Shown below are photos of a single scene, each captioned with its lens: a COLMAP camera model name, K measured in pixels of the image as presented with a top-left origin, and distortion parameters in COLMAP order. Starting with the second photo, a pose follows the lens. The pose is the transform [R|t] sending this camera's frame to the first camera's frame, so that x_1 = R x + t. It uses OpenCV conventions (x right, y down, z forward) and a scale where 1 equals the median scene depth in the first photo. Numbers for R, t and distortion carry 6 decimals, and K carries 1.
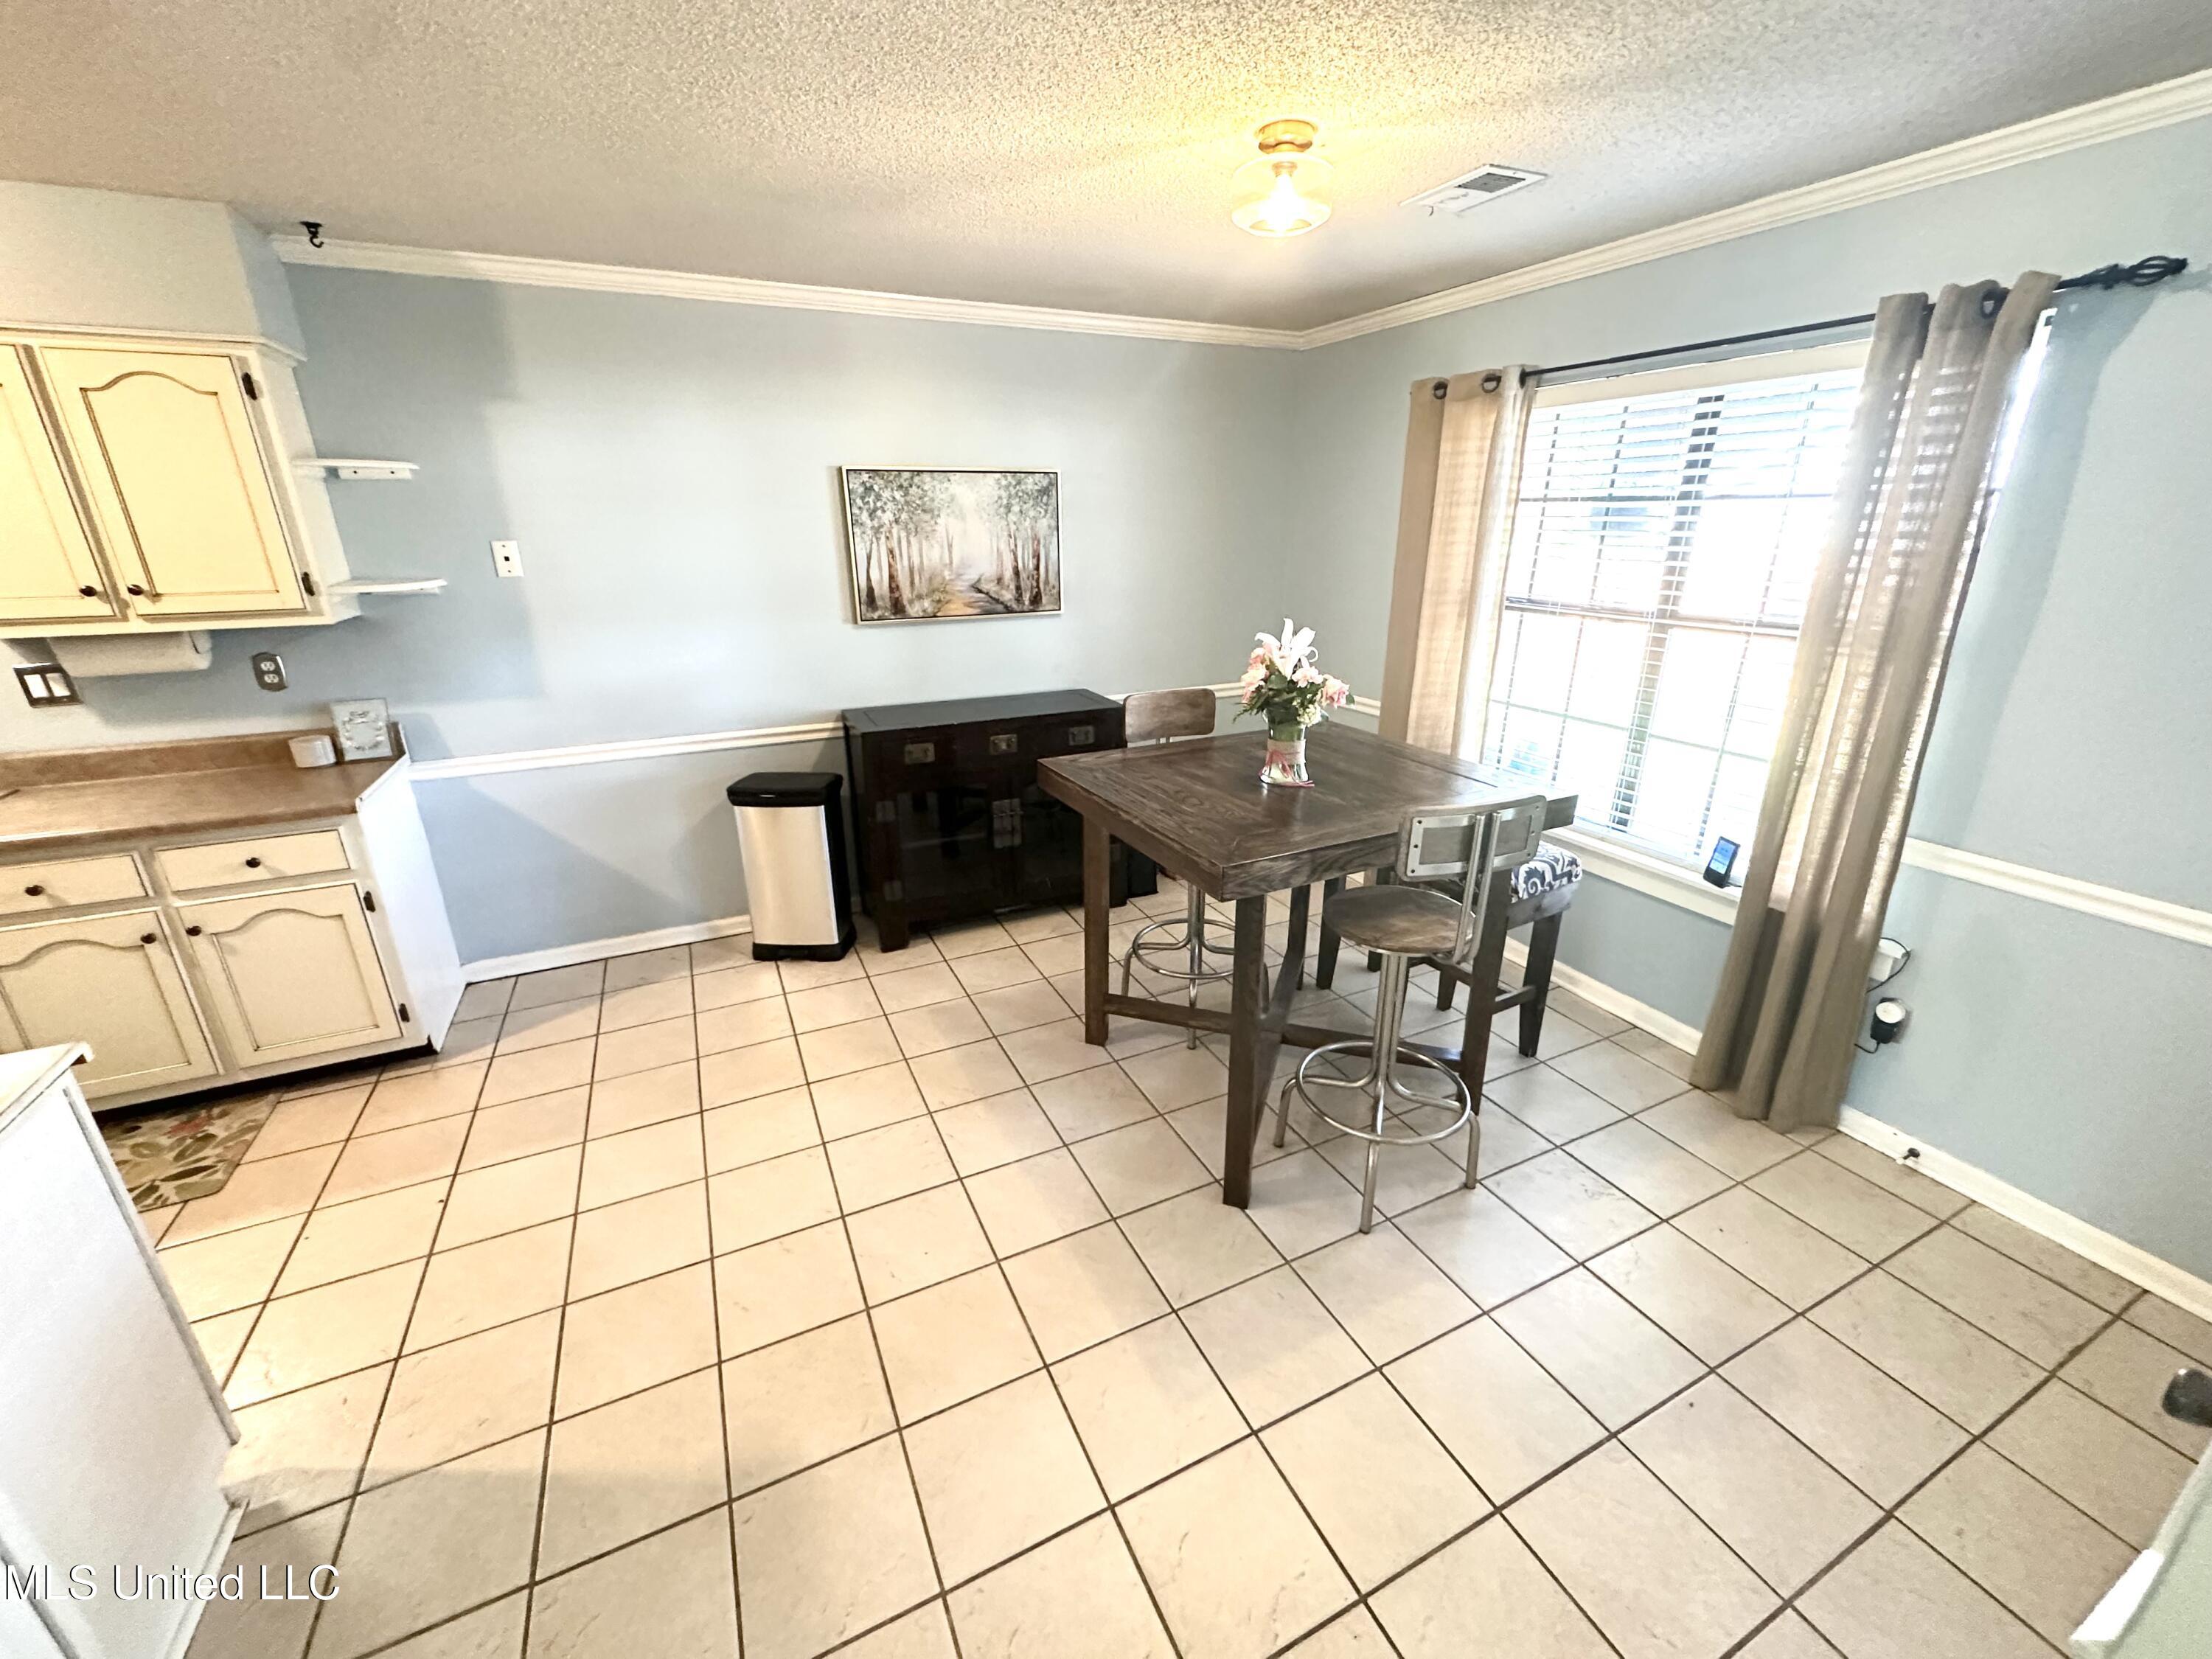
lens RADIAL K [[882.9, 0, 1106.3], [0, 882.9, 827.8], [0, 0, 1]] dist [-0.004071, 0.001344]
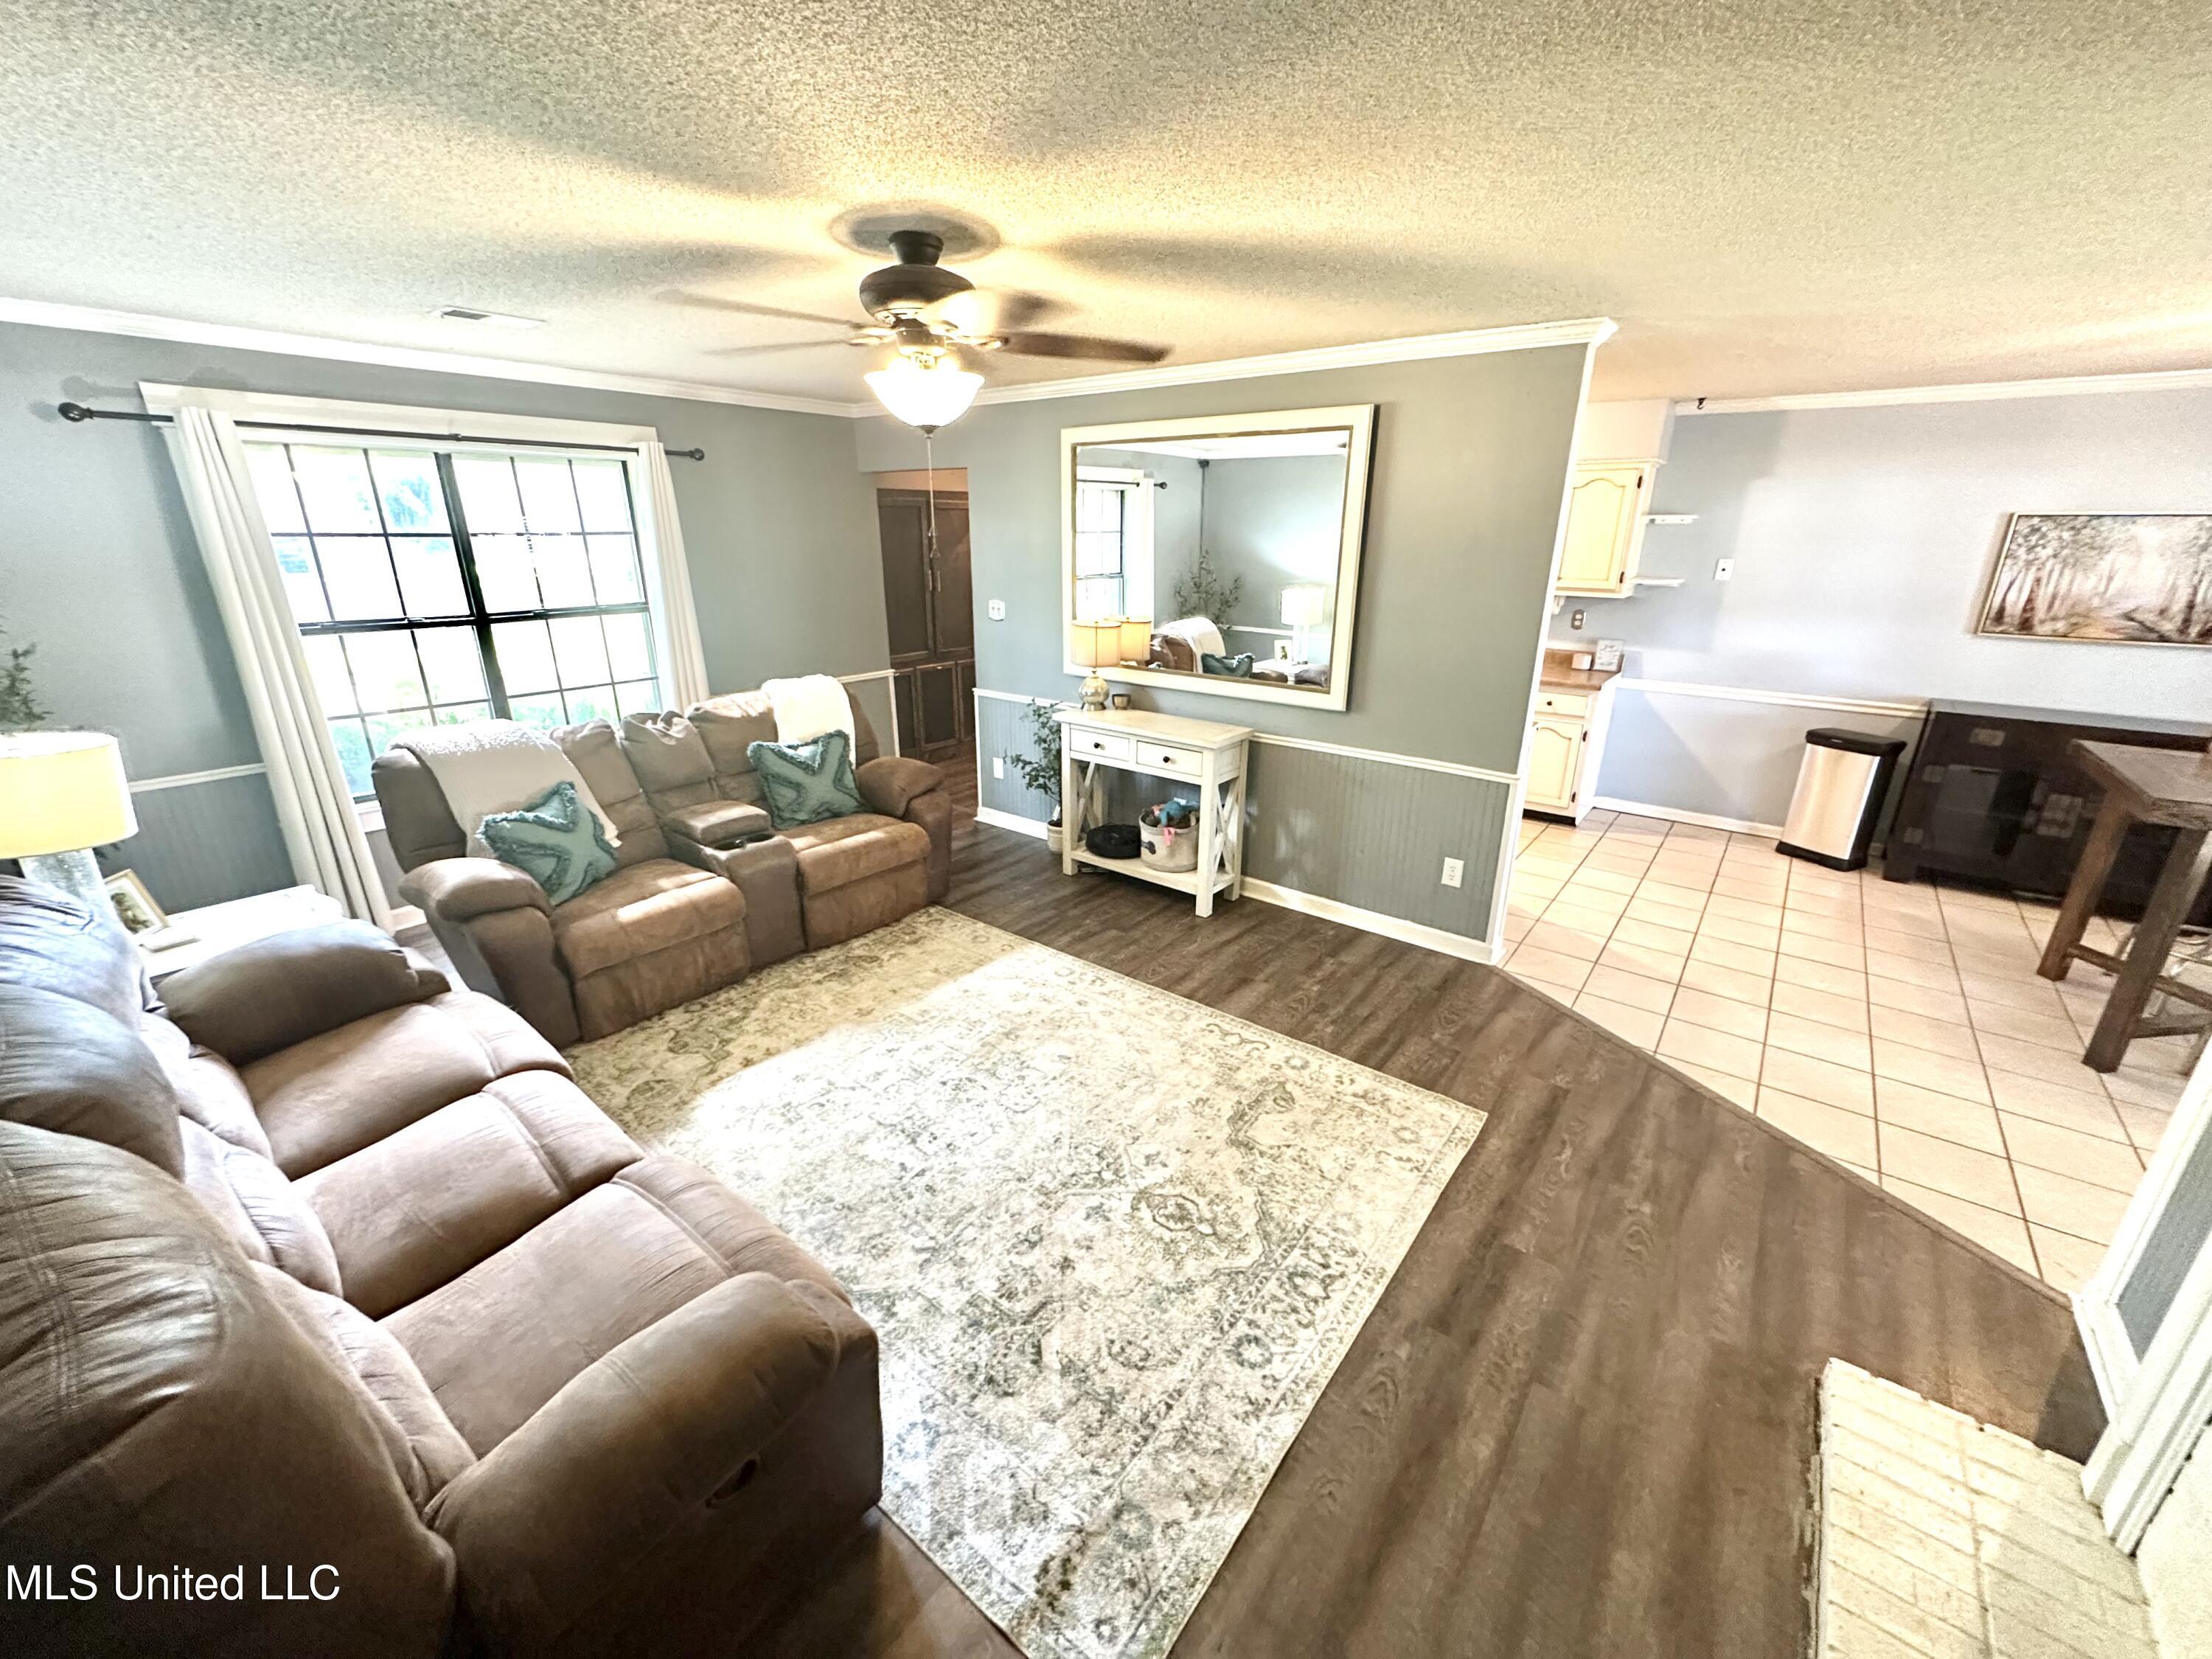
lens RADIAL K [[882.9, 0, 1107.4], [0, 882.9, 826.9], [0, 0, 1]] dist [-0.004071, 0.001344]
pose [[0.441900, 0.298263, -0.846028, 0.333846], [-0.304693, 0.936944, 0.171167, 0.201955], [0.843734, 0.182140, 0.504914, -0.675199]]
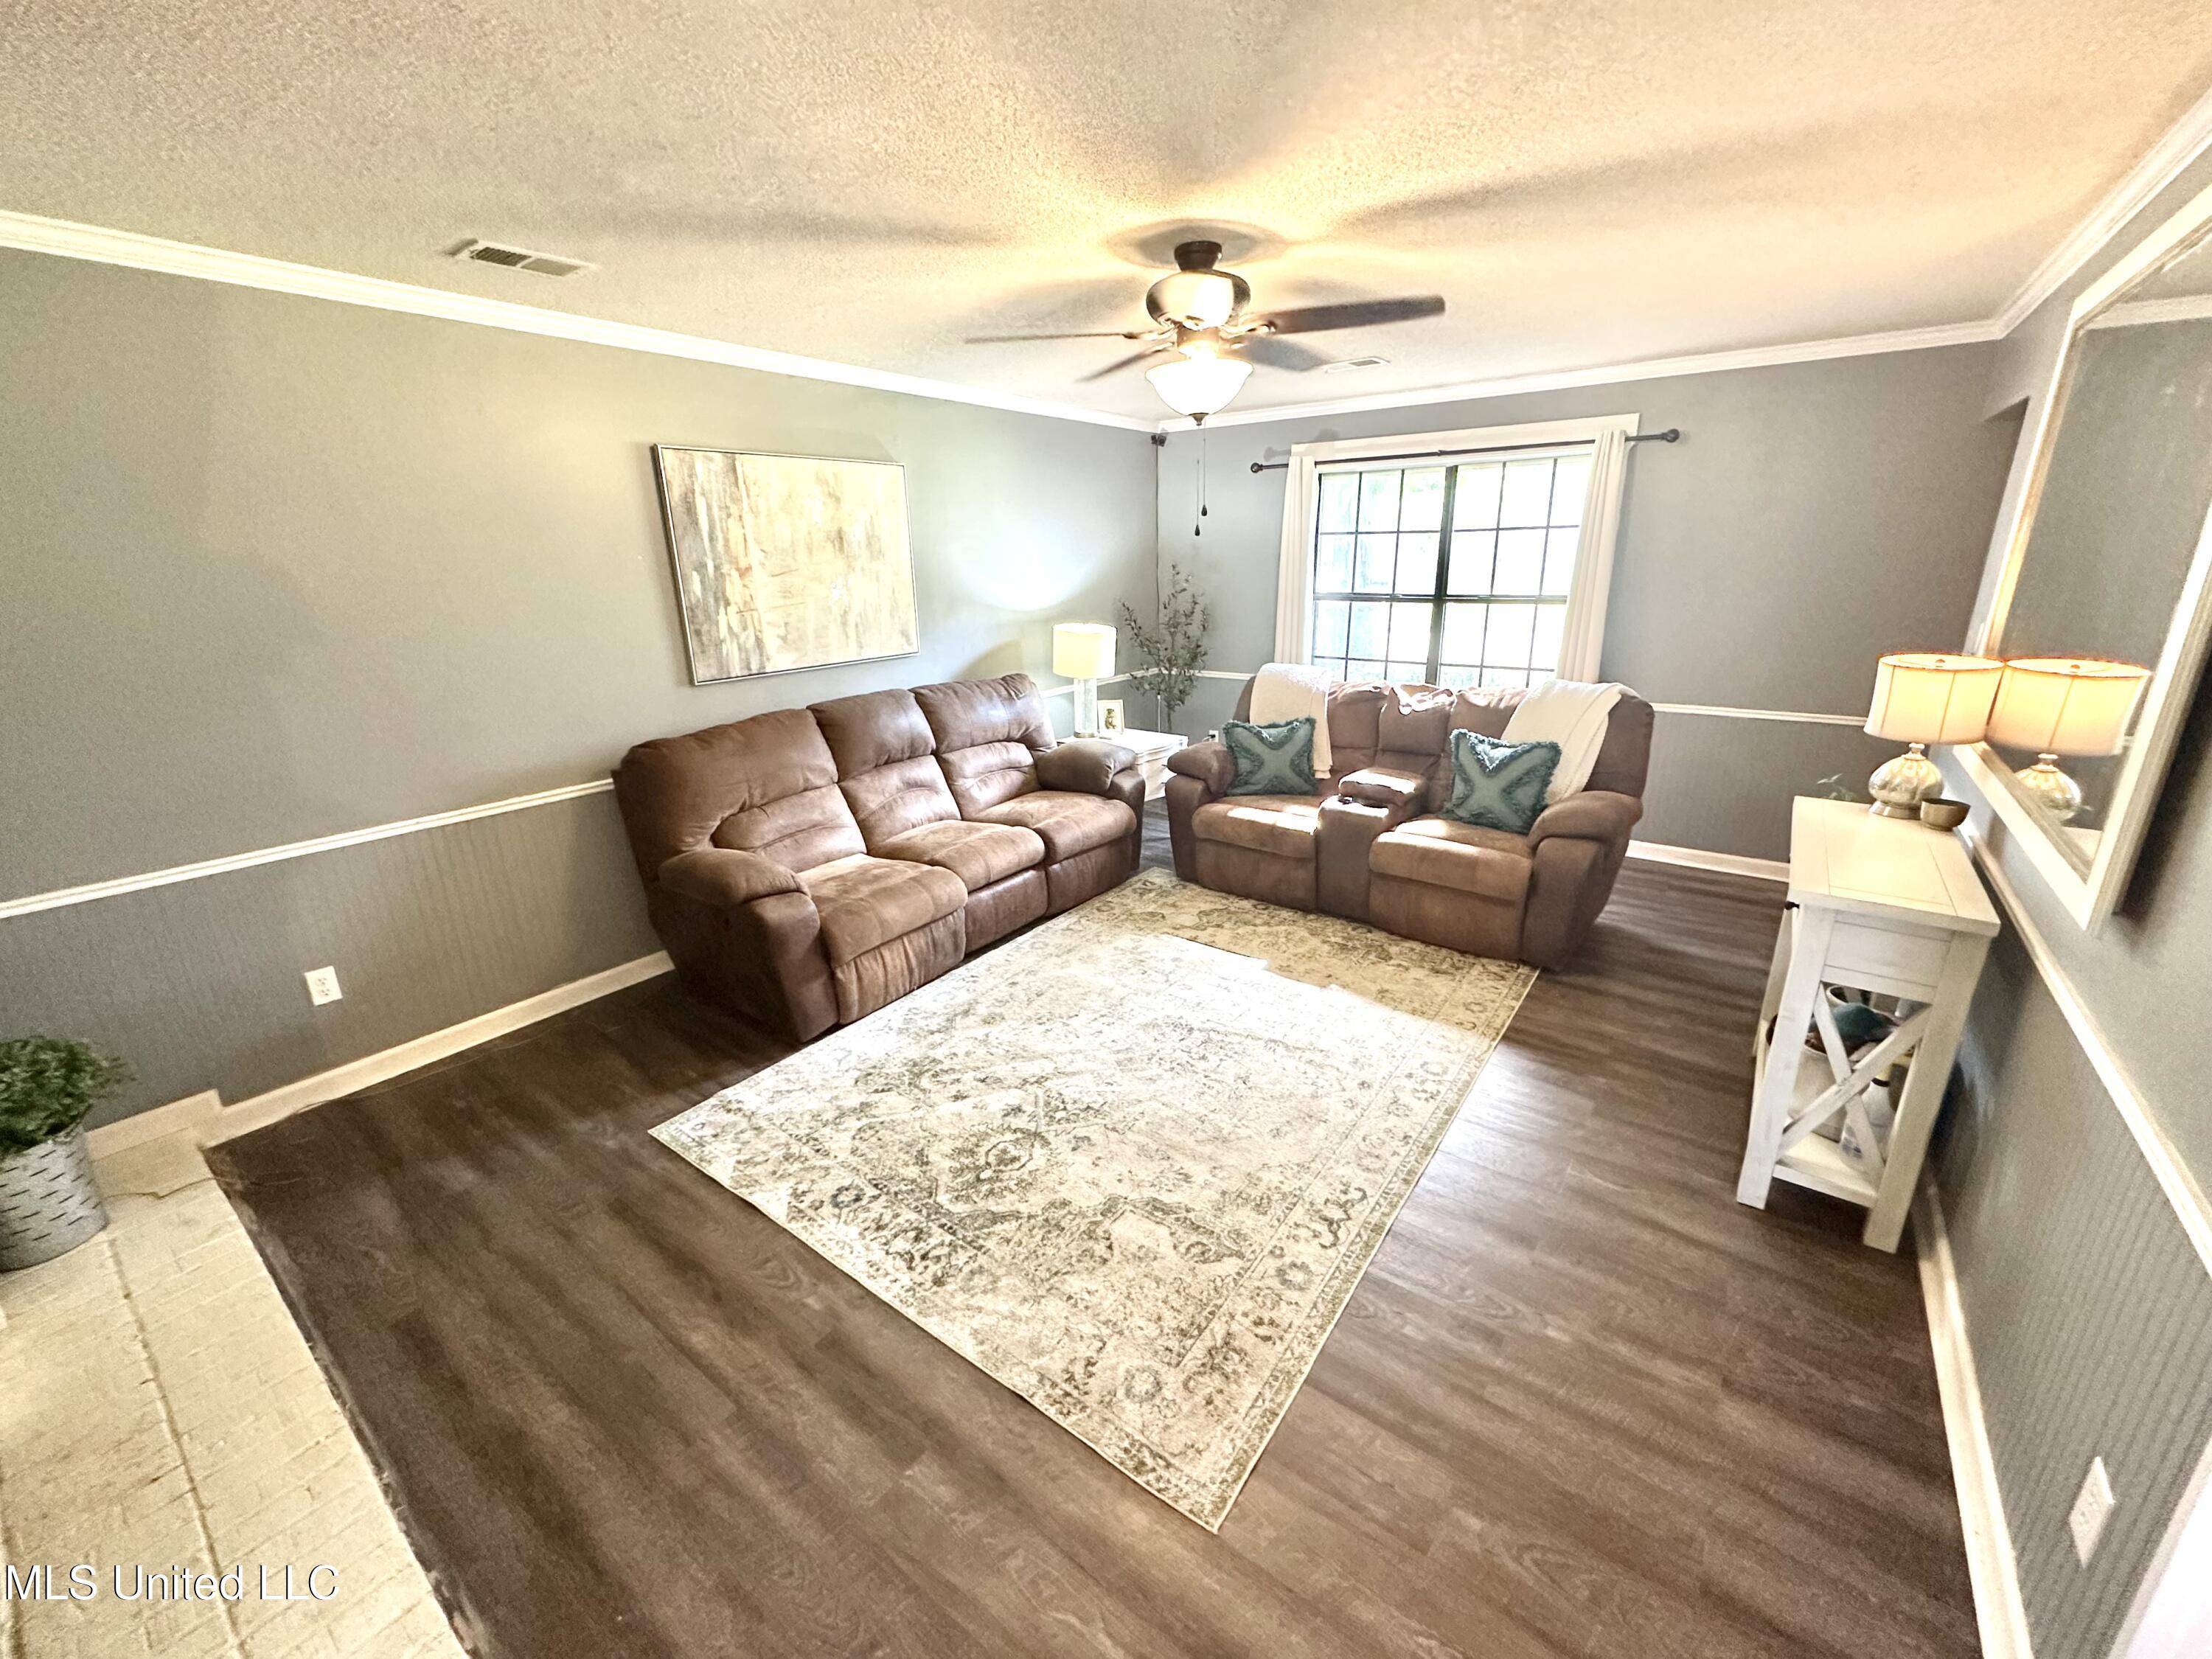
lens RADIAL K [[882.9, 0, 1102.4], [0, 882.9, 824.4], [0, 0, 1]] dist [-0.004071, 0.001344]
pose [[-0.886723, 0.159943, -0.433751, 0.064722], [-0.128192, 0.816385, 0.563101, -0.053802], [0.444172, 0.554918, -0.703404, 0.169900]]
